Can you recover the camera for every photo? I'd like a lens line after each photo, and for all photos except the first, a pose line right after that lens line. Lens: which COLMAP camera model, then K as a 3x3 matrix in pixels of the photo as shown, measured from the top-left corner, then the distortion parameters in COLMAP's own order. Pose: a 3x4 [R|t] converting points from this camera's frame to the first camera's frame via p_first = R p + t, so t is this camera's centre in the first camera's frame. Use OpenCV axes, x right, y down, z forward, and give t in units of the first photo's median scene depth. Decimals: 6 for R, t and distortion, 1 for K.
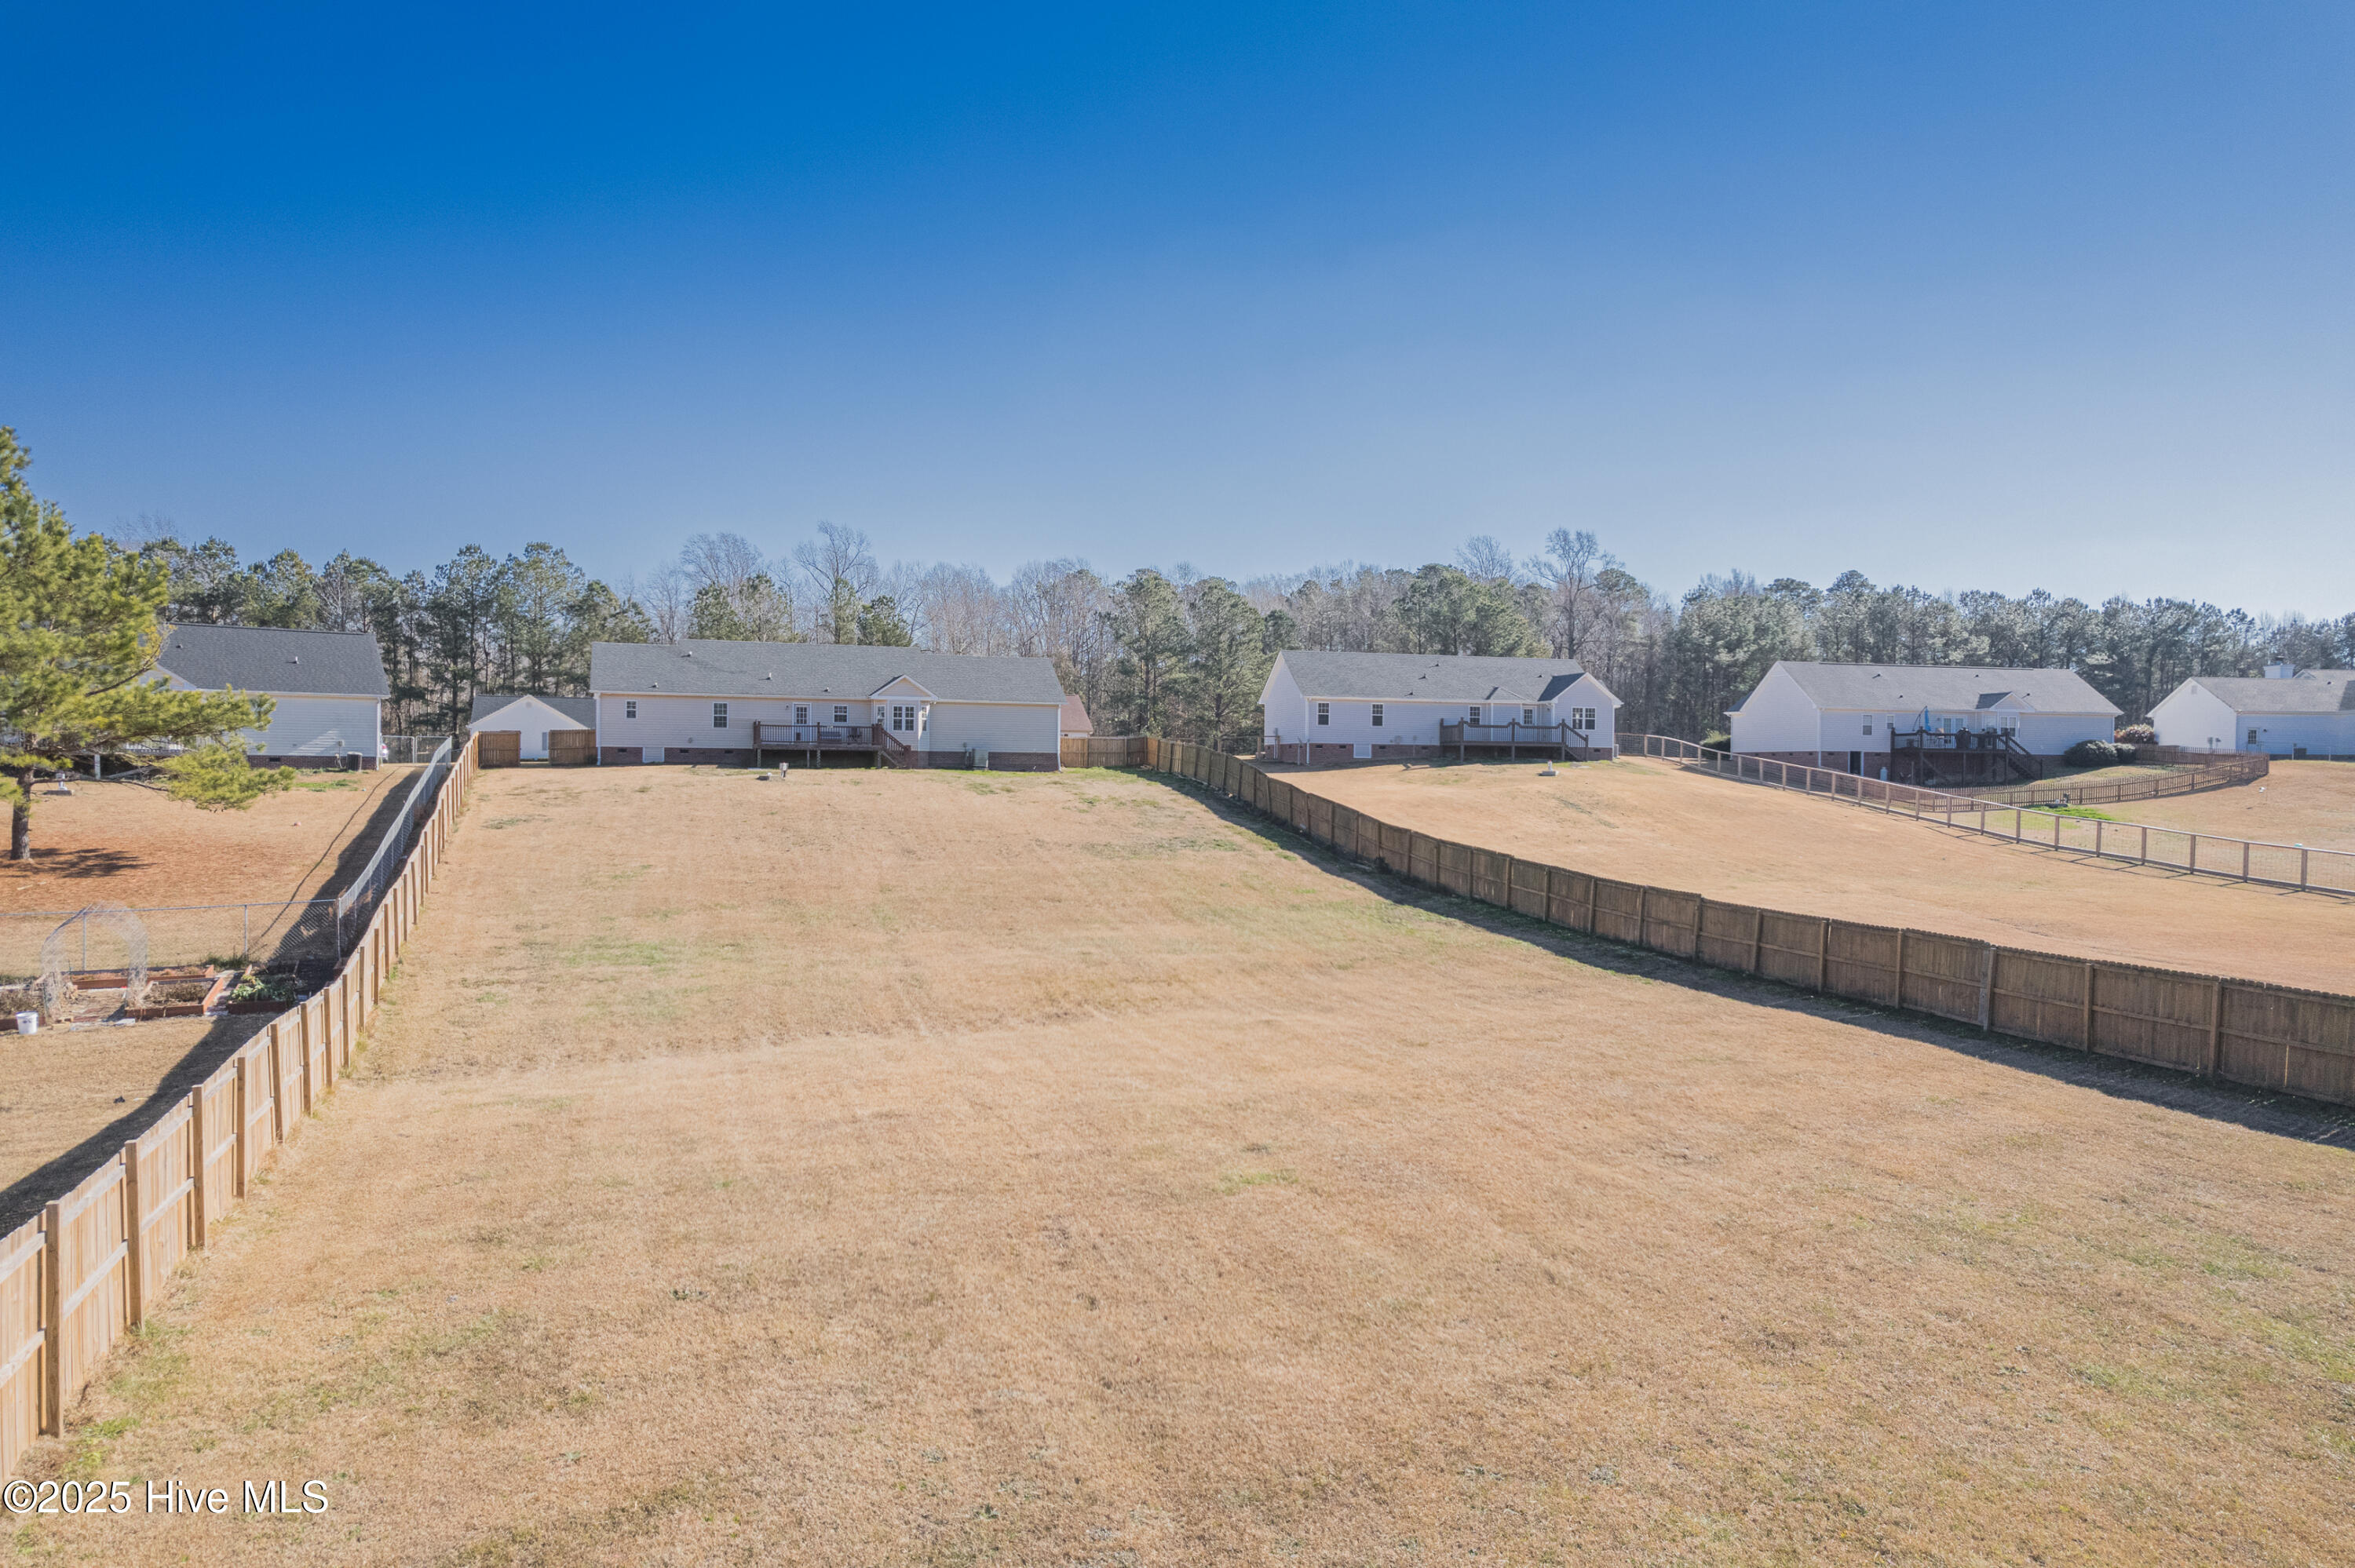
lens RADIAL K [[1504.5, 0, 1186.2], [0, 1504.5, 791.6], [0, 0, 1]] dist [-0.075608, 0.084555]
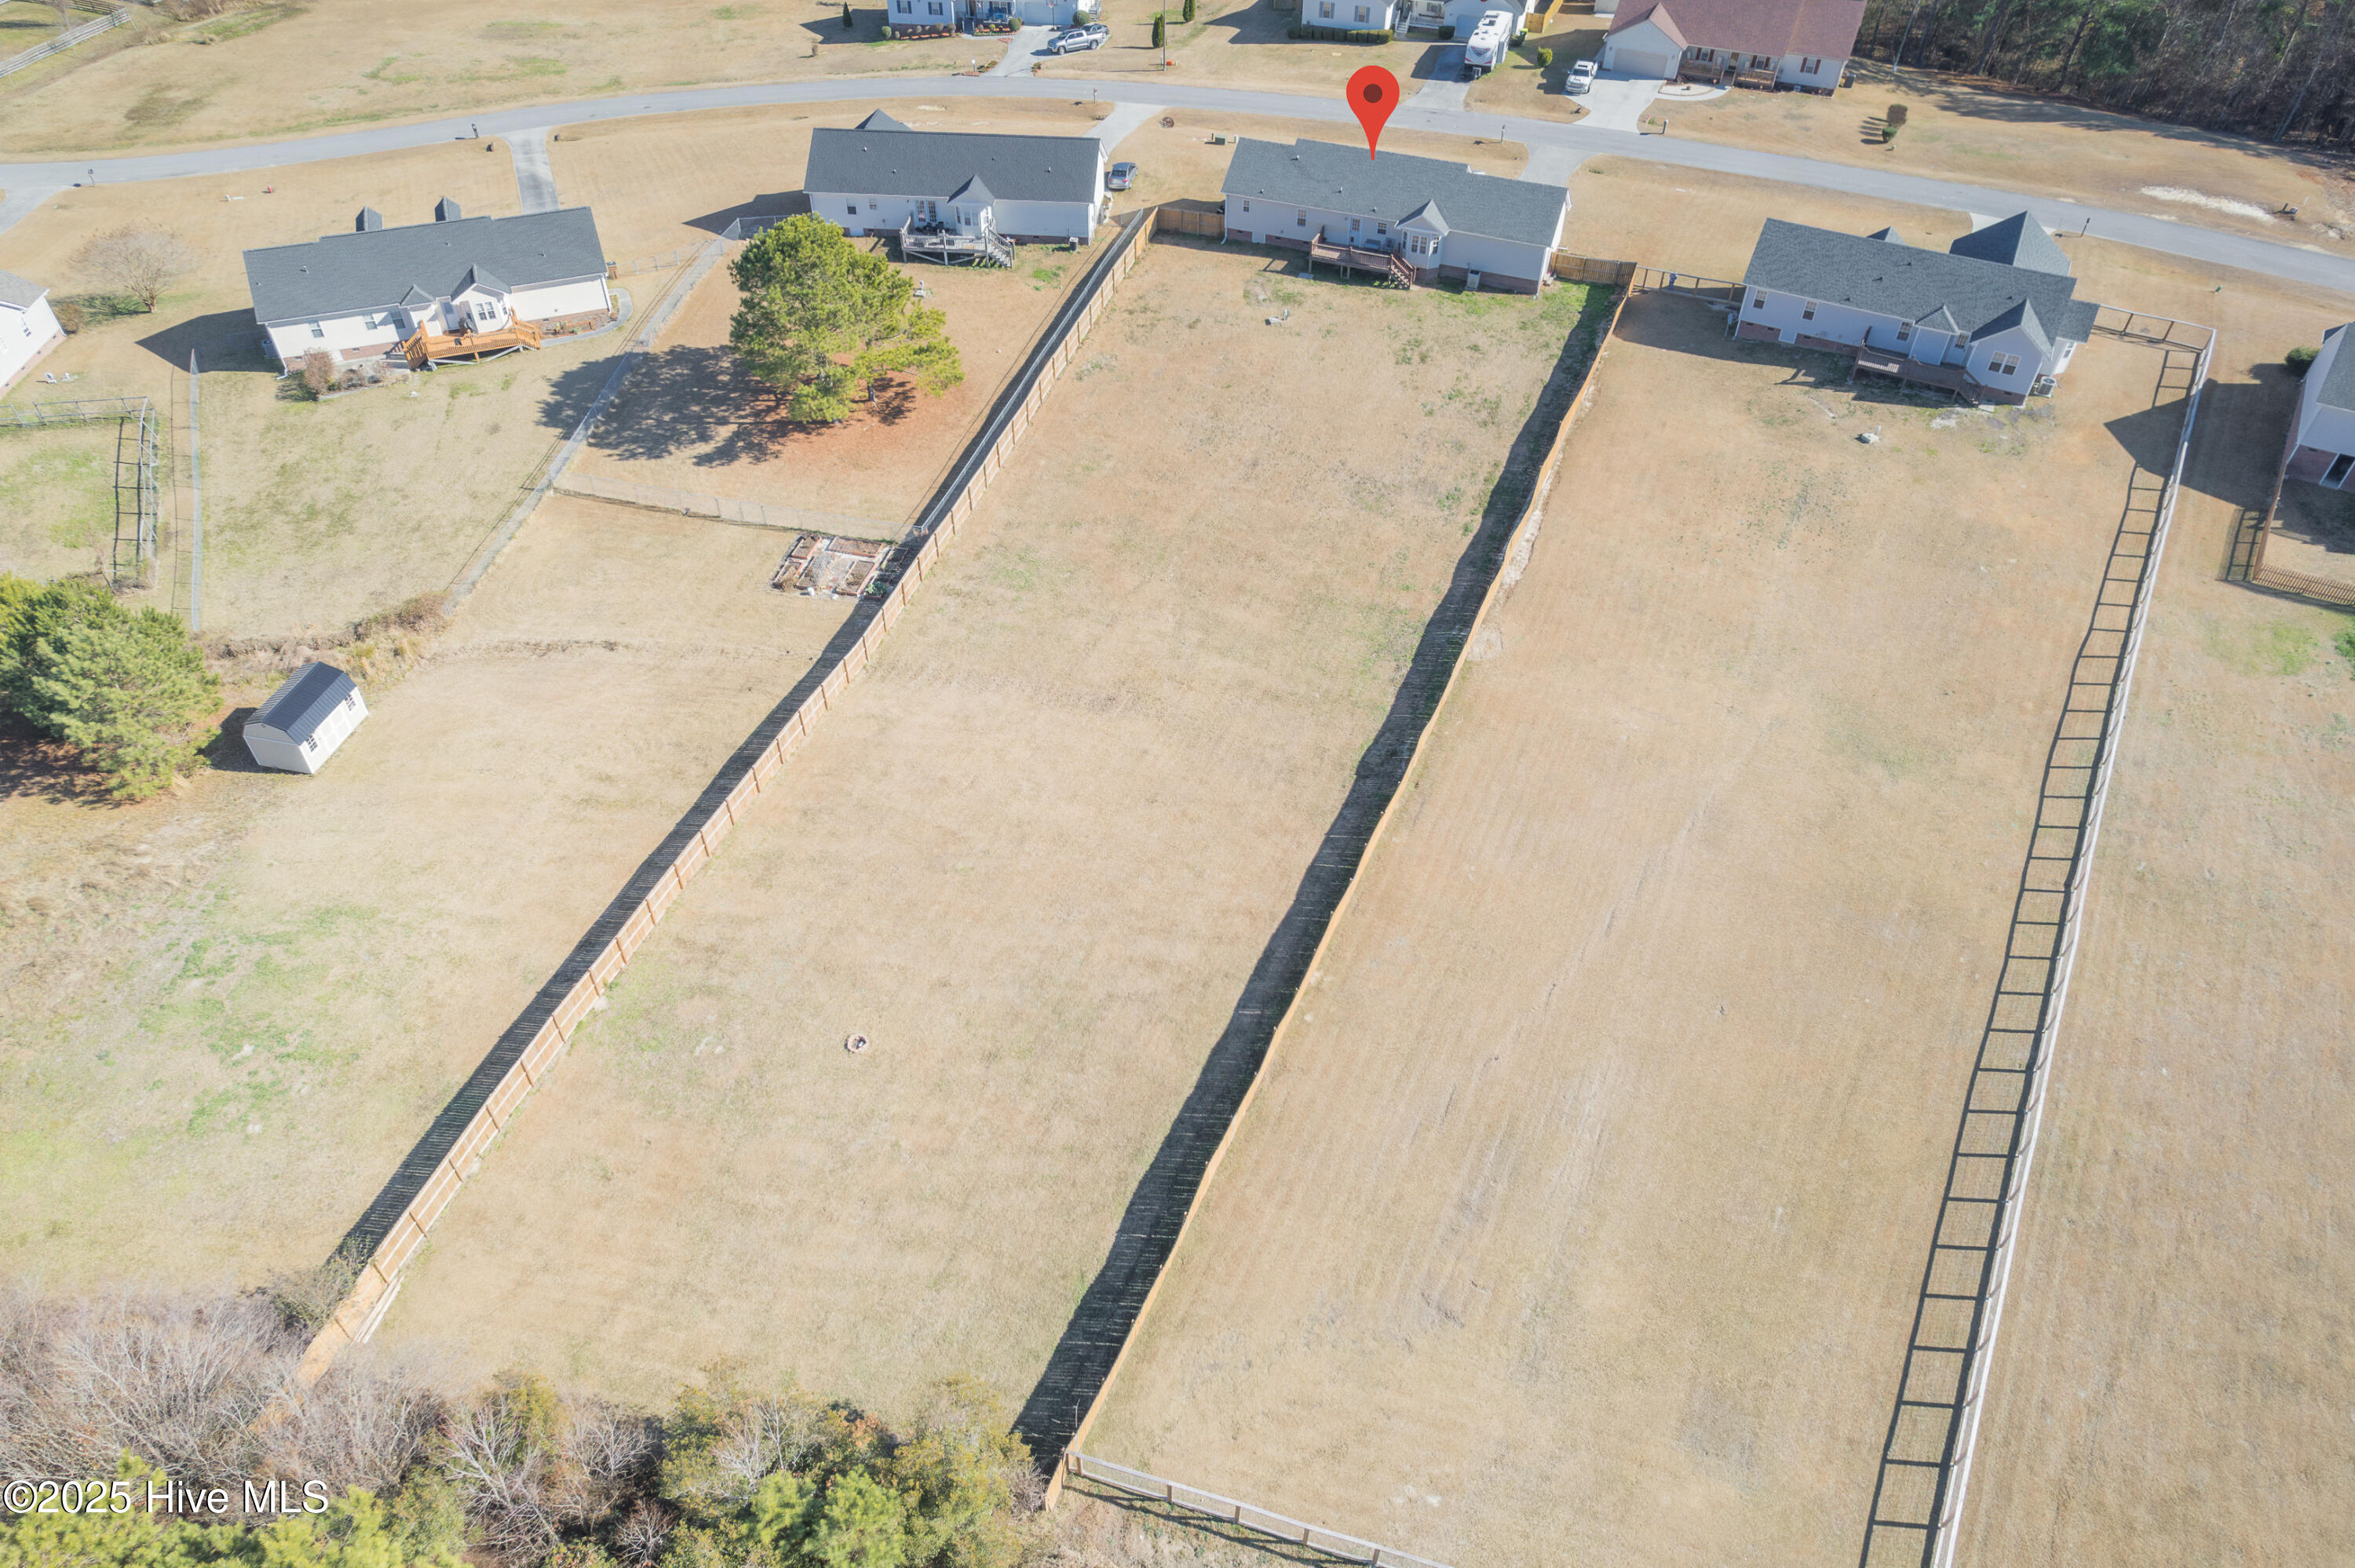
lens RADIAL K [[1504.5, 0, 1186.2], [0, 1504.5, 791.6], [0, 0, 1]] dist [-0.075608, 0.084555]
pose [[0.749148, 0.451700, -0.484504, 0.535590], [-0.014325, 0.742311, 0.669902, -0.583830], [0.662247, -0.494915, 0.562572, -0.154635]]
